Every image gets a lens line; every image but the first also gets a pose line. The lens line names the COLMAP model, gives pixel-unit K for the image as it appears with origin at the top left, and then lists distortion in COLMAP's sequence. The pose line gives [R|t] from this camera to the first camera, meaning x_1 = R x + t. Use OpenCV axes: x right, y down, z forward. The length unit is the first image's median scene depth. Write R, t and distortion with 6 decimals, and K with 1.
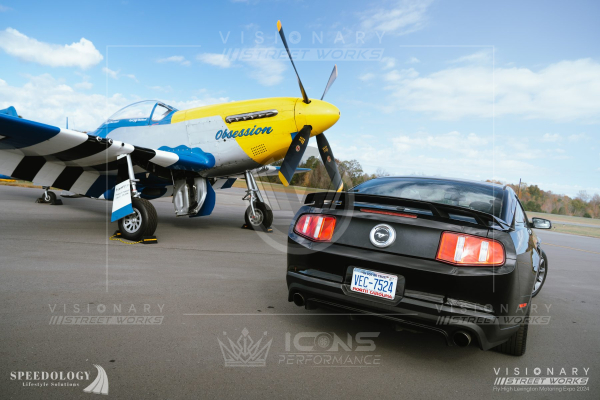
lens RADIAL K [[455.8, 0, 300.0], [0, 455.8, 200.0], [0, 0, 1]] dist [-0.006393, -0.001867]
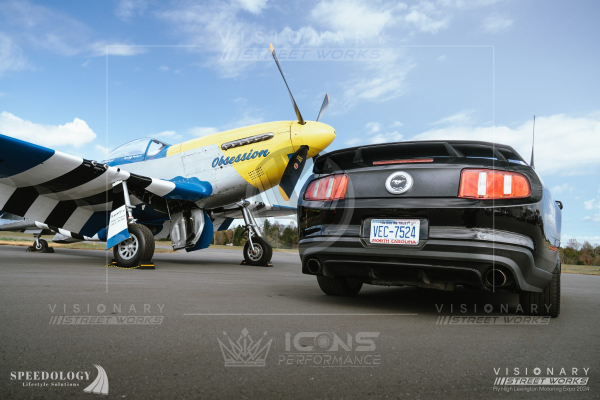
lens RADIAL K [[455.8, 0, 300.0], [0, 455.8, 200.0], [0, 0, 1]] dist [-0.006393, -0.001867]
pose [[0.998334, -0.054486, 0.018970, -0.017746], [0.056683, 0.987593, -0.146450, 0.096804], [-0.010755, 0.147282, 0.989036, 0.028902]]
